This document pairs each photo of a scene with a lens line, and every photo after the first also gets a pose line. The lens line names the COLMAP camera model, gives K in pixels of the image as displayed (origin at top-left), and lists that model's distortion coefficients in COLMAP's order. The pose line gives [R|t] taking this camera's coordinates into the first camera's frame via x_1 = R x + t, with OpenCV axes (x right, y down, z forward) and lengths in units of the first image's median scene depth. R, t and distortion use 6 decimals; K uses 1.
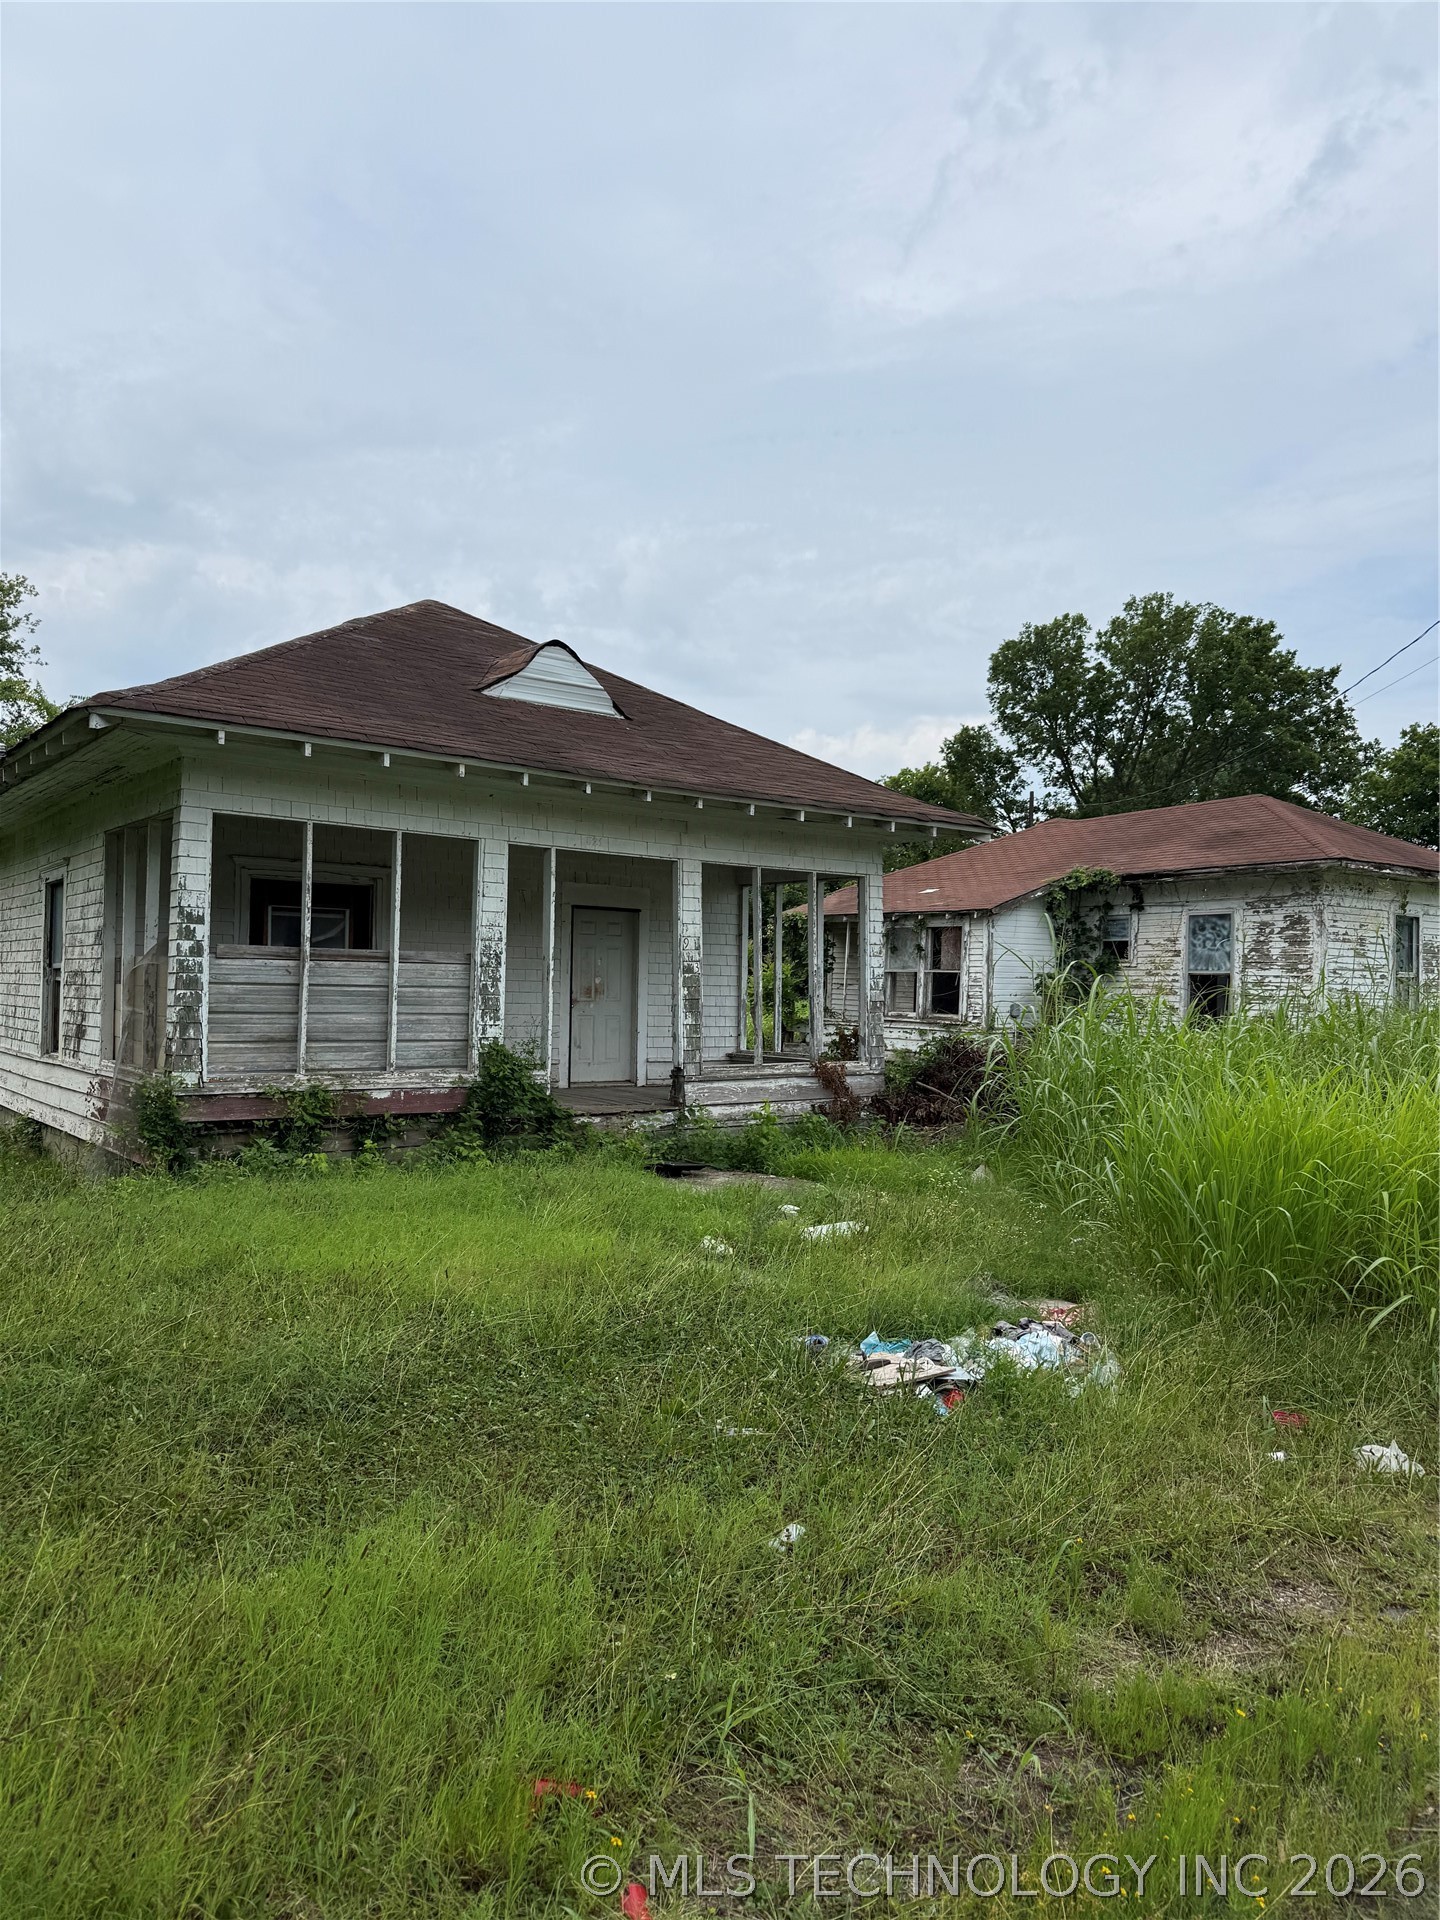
lens RADIAL K [[1365.8, 0, 722.6], [0, 1365.8, 969.7], [0, 0, 1]] dist [0.198001, -0.435539]
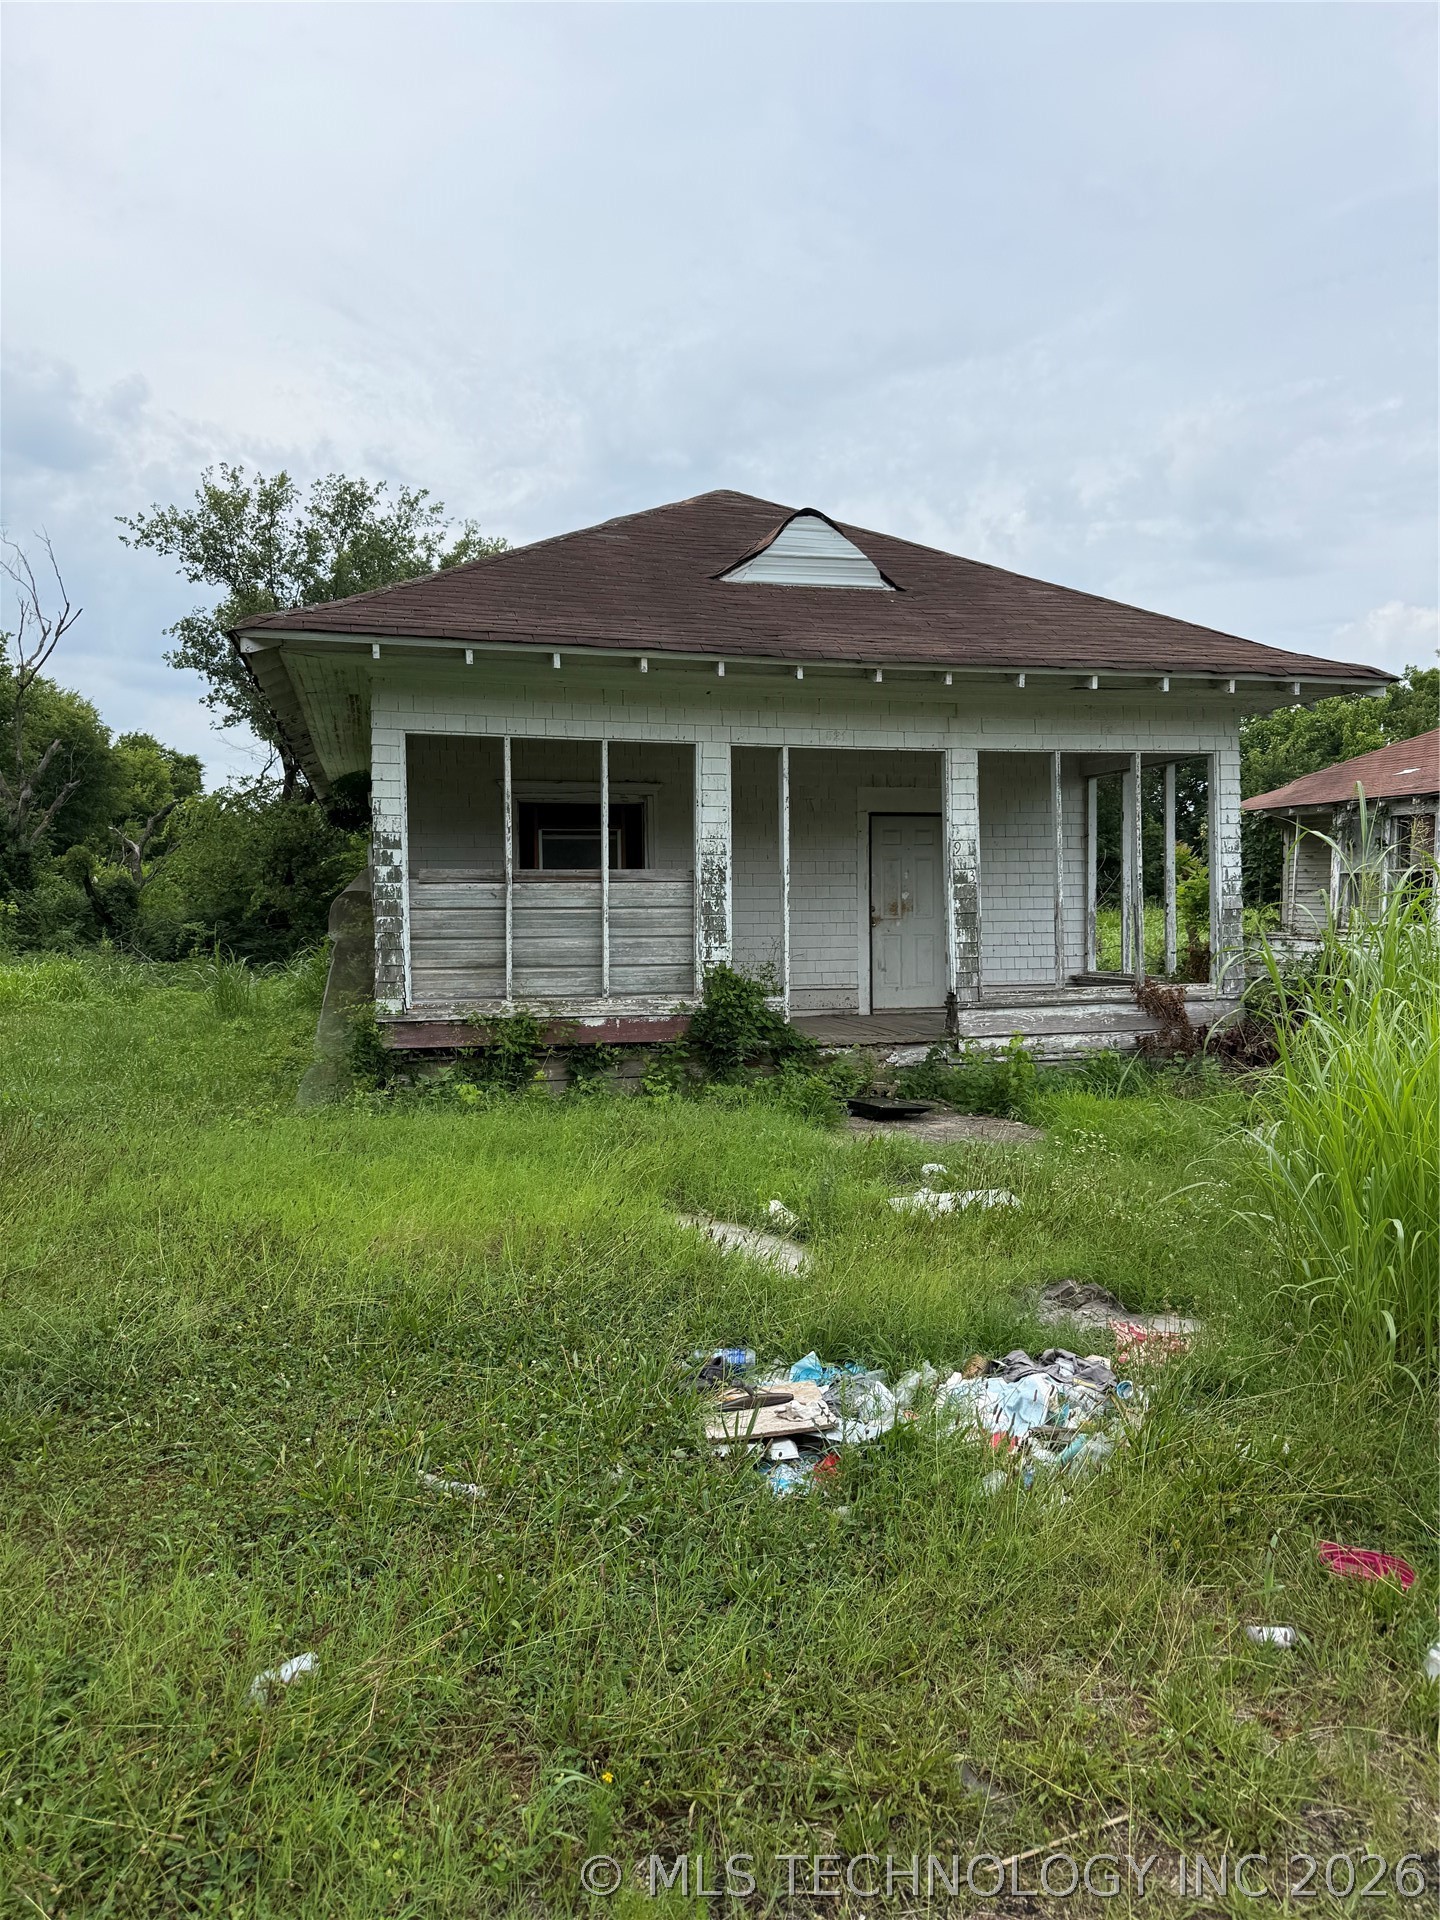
lens RADIAL K [[1361.0, 0, 712.9], [0, 1361.0, 979.4], [0, 0, 1]] dist [0.160611, -0.308098]
pose [[0.922592, -0.008091, -0.385692, 0.145030], [0.032669, 0.997827, 0.057214, 0.007819], [0.384391, -0.065385, 0.920852, 0.131806]]
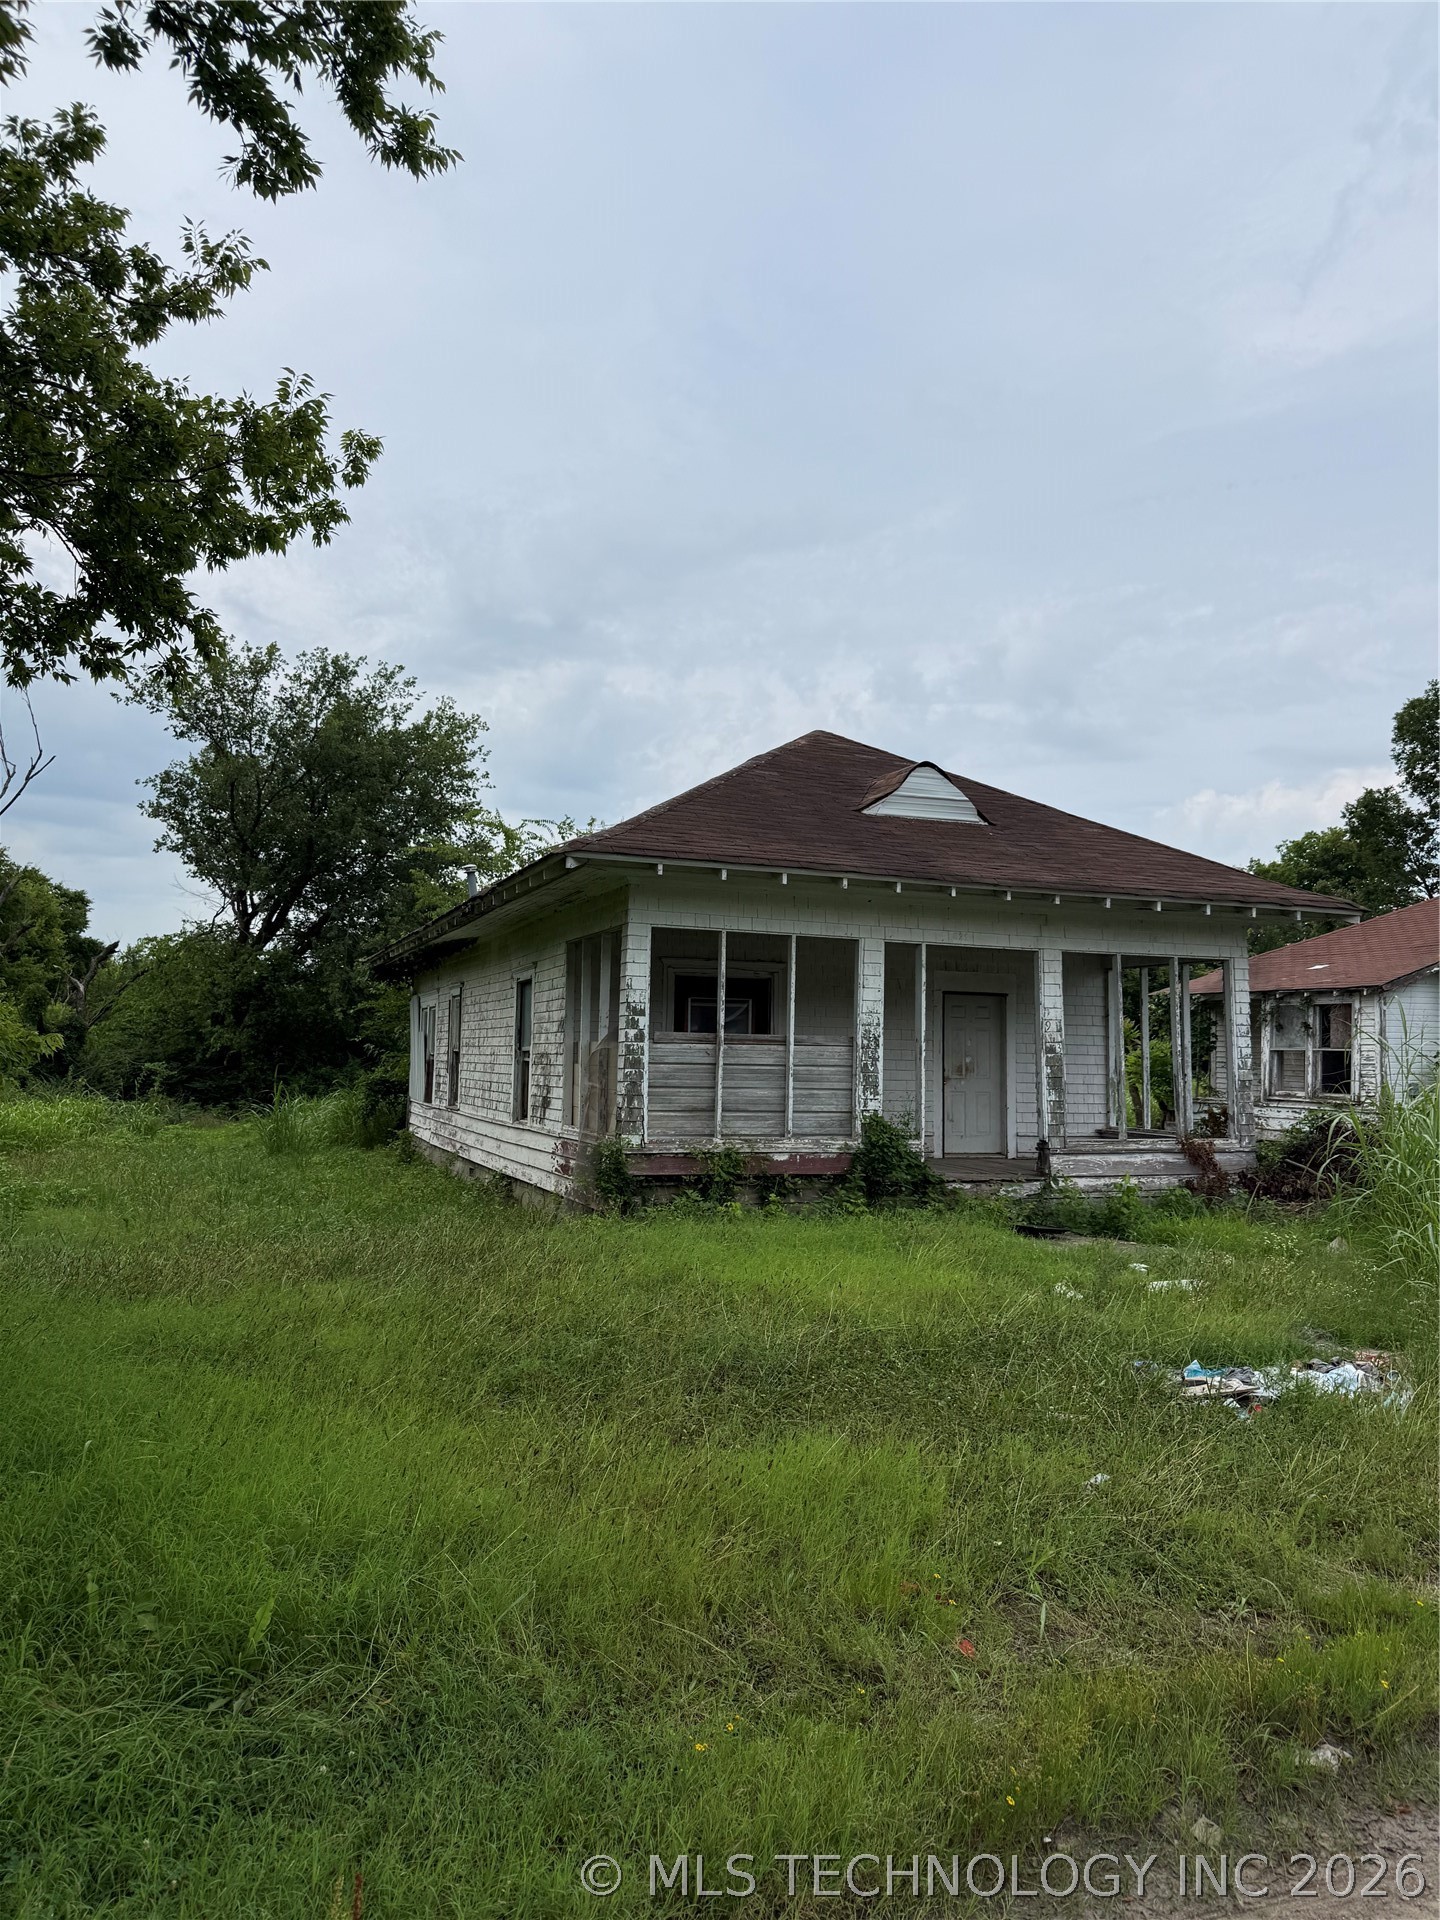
lens RADIAL K [[1365.8, 0, 722.6], [0, 1365.8, 969.7], [0, 0, 1]] dist [0.198001, -0.435539]
pose [[0.961997, -0.020641, -0.272280, 0.021553], [0.005540, 0.998409, -0.056112, -0.003428], [0.273005, 0.052471, 0.960581, -0.116601]]
